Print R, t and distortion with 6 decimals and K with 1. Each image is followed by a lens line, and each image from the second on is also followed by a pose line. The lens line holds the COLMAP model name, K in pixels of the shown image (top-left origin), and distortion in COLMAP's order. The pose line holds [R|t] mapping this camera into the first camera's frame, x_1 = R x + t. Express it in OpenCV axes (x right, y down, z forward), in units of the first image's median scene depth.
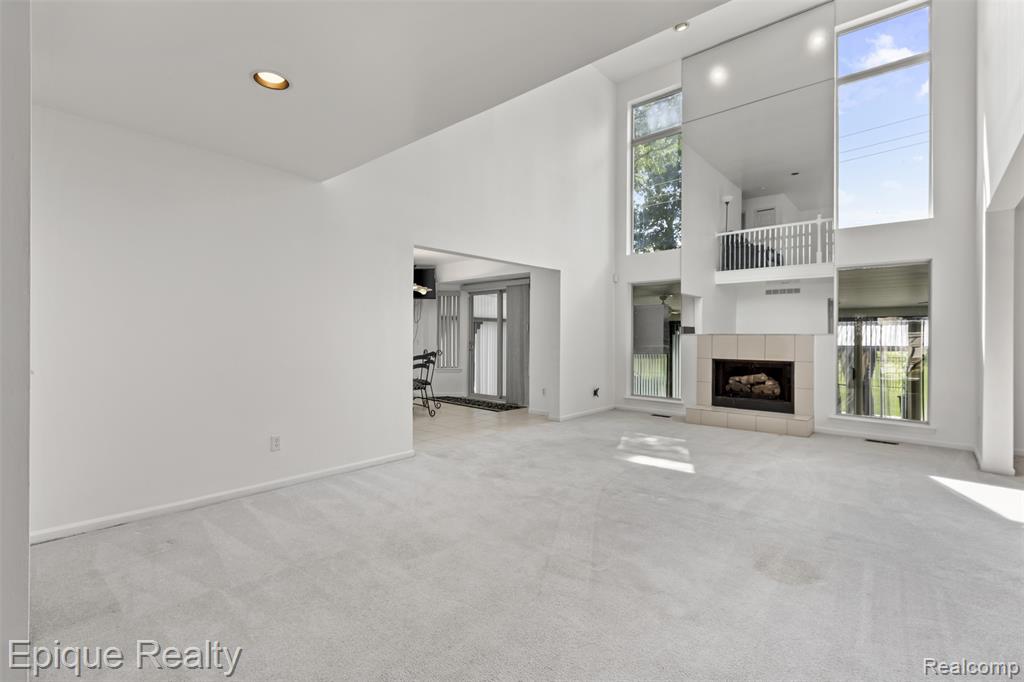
lens RADIAL K [[466.7, 0, 509.6], [0, 466.7, 336.5], [0, 0, 1]] dist [0.001910, -0.000028]
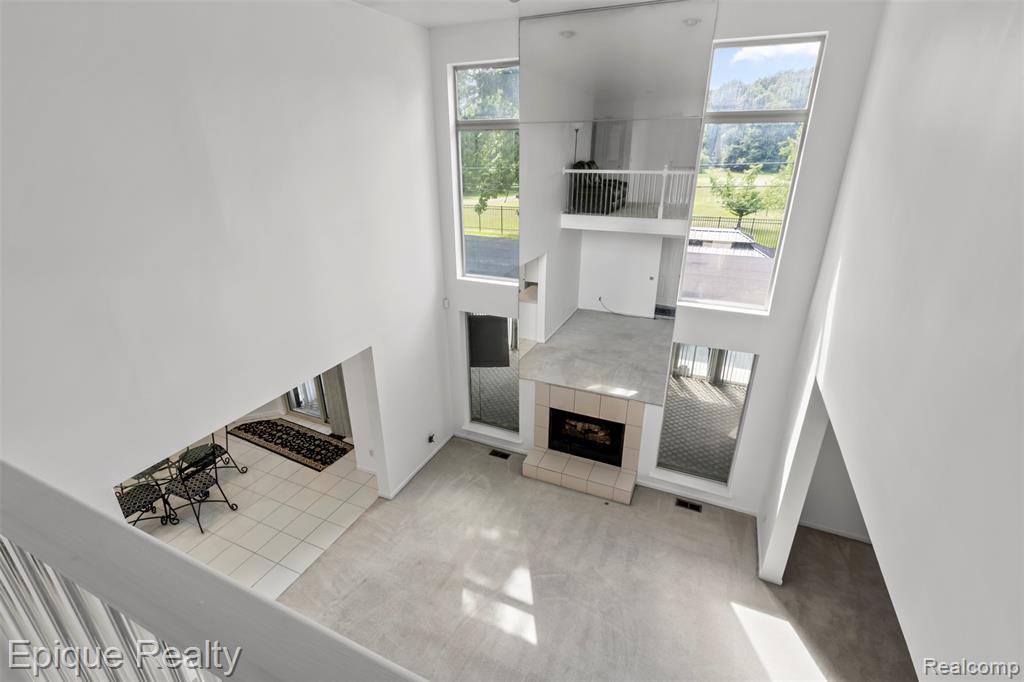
lens RADIAL K [[466.7, 0, 509.6], [0, 466.7, 336.5], [0, 0, 1]] dist [0.001910, -0.000028]
pose [[0.955164, -0.118221, 0.271452, 0.118983], [0.010632, 0.929928, 0.367587, -0.440043], [-0.295887, -0.348220, 0.889491, 0.236628]]
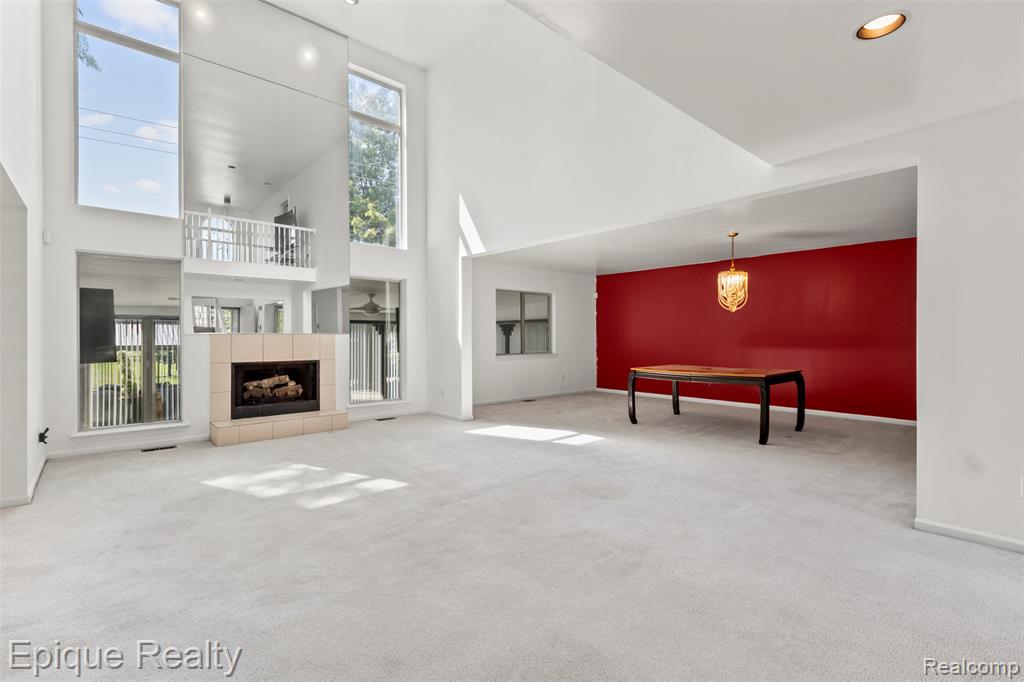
lens RADIAL K [[466.7, 0, 509.6], [0, 466.7, 336.5], [0, 0, 1]] dist [0.001910, -0.000028]
pose [[0.136803, -0.006402, 0.990578, -0.329111], [0.004907, 0.999971, 0.005785, -0.002382], [-0.990586, 0.004069, 0.136831, 0.399427]]
